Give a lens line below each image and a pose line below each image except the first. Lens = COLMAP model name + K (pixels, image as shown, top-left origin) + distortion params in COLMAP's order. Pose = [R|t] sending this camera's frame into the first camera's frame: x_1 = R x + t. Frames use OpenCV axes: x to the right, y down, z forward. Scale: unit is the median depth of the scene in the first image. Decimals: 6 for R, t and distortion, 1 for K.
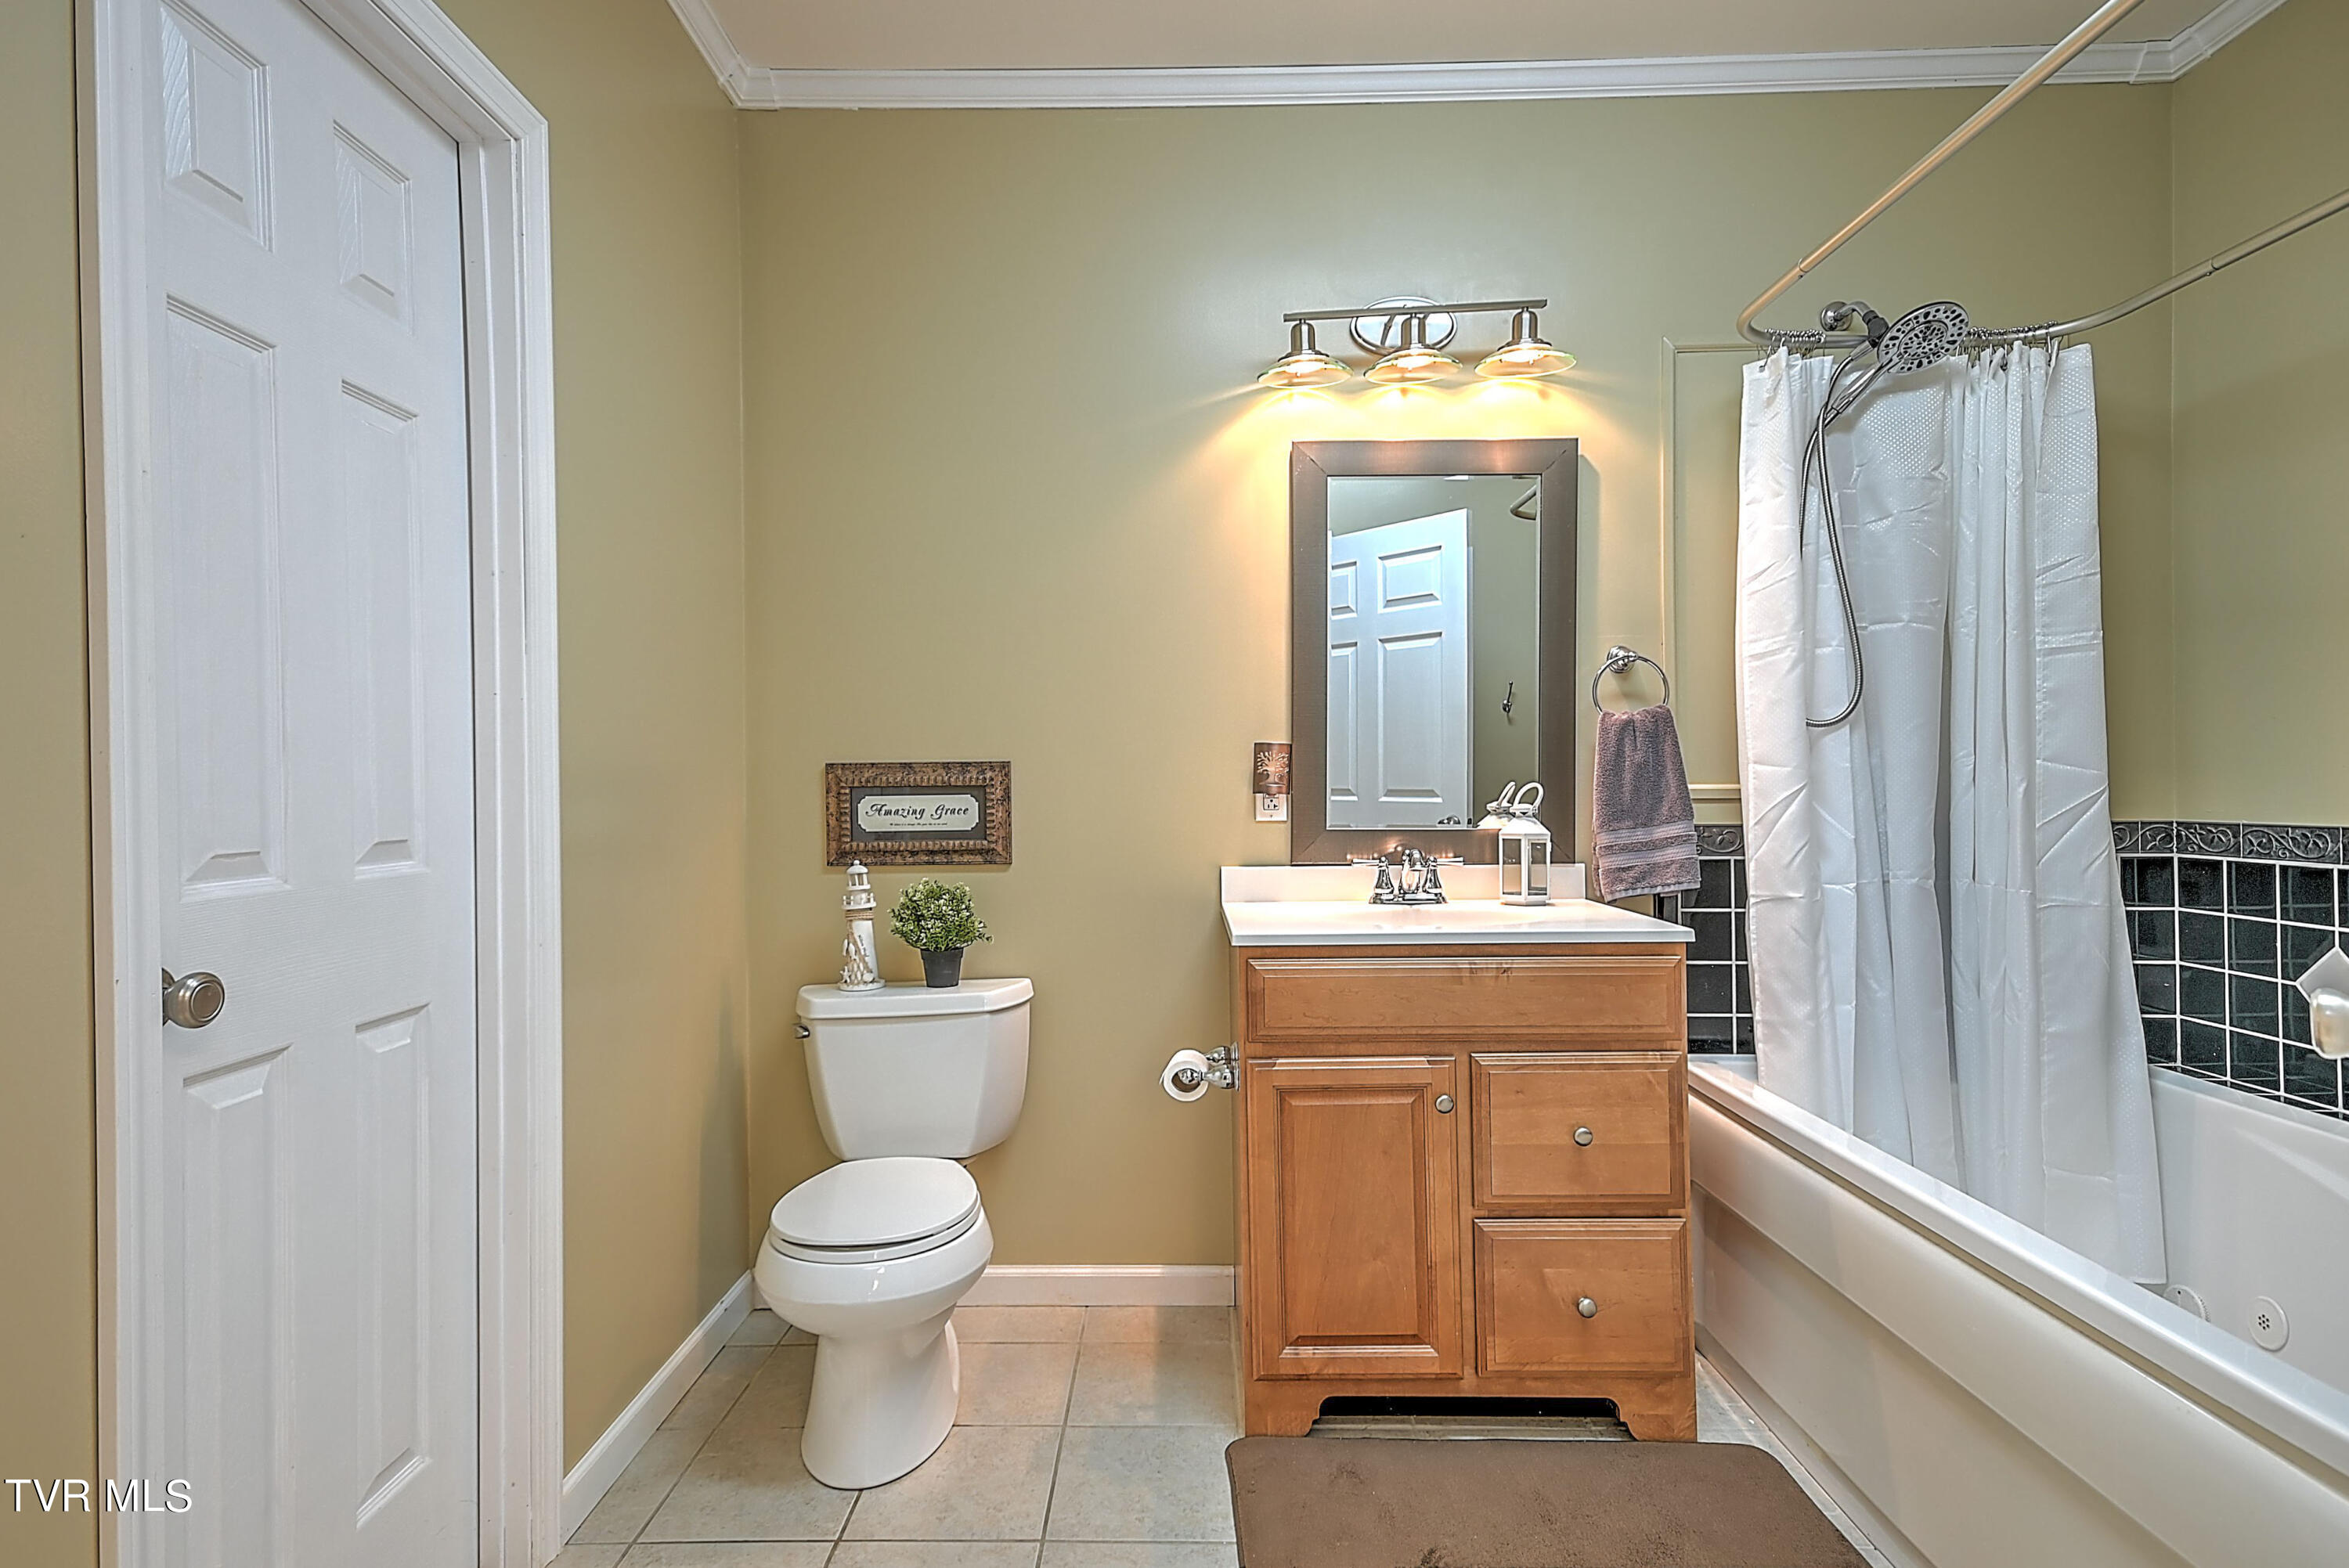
lens RADIAL K [[1192.8, 0, 1174.5], [0, 1192.8, 784.0], [0, 0, 1]] dist [0.000847, 0.000983]
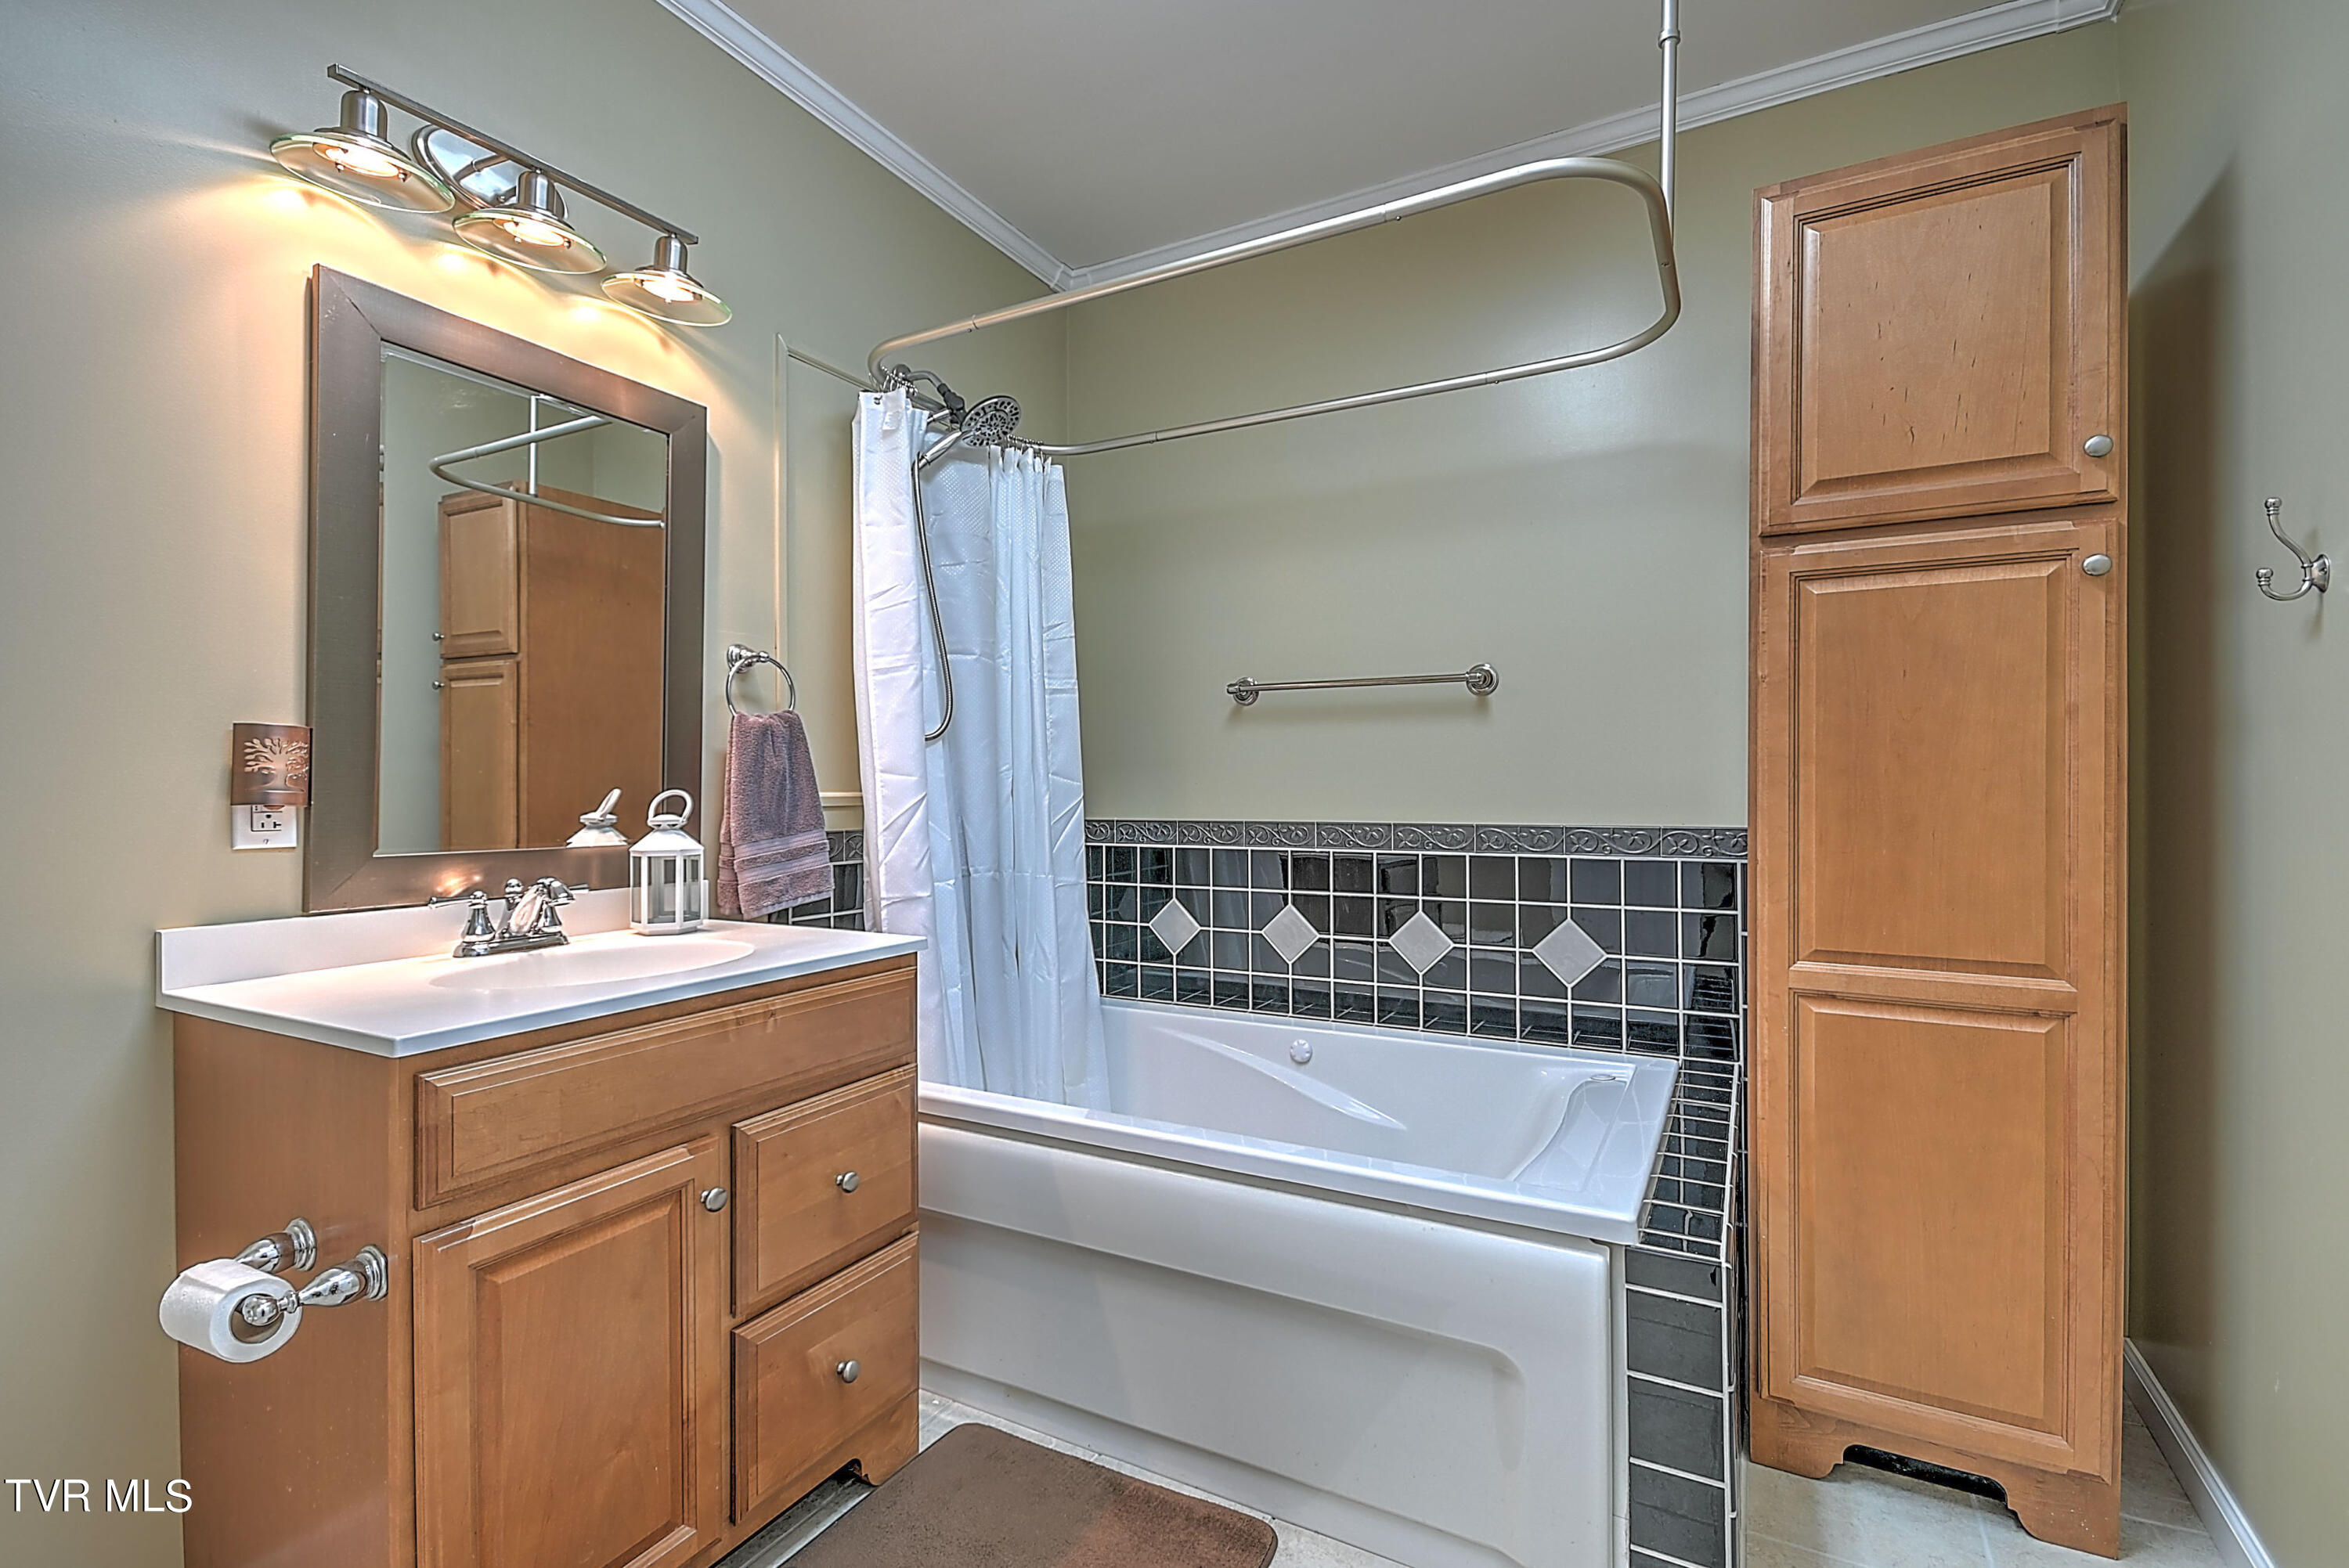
lens RADIAL K [[1022.4, 0, 1162.8], [0, 1022.4, 785.9], [0, 0, 1]] dist [0.002011, 0.000091]
pose [[0.460961, 0.008988, 0.887375, -0.198173], [-0.000917, 0.999953, -0.009652, 0.002991], [-0.887420, 0.003636, 0.460947, 0.362408]]
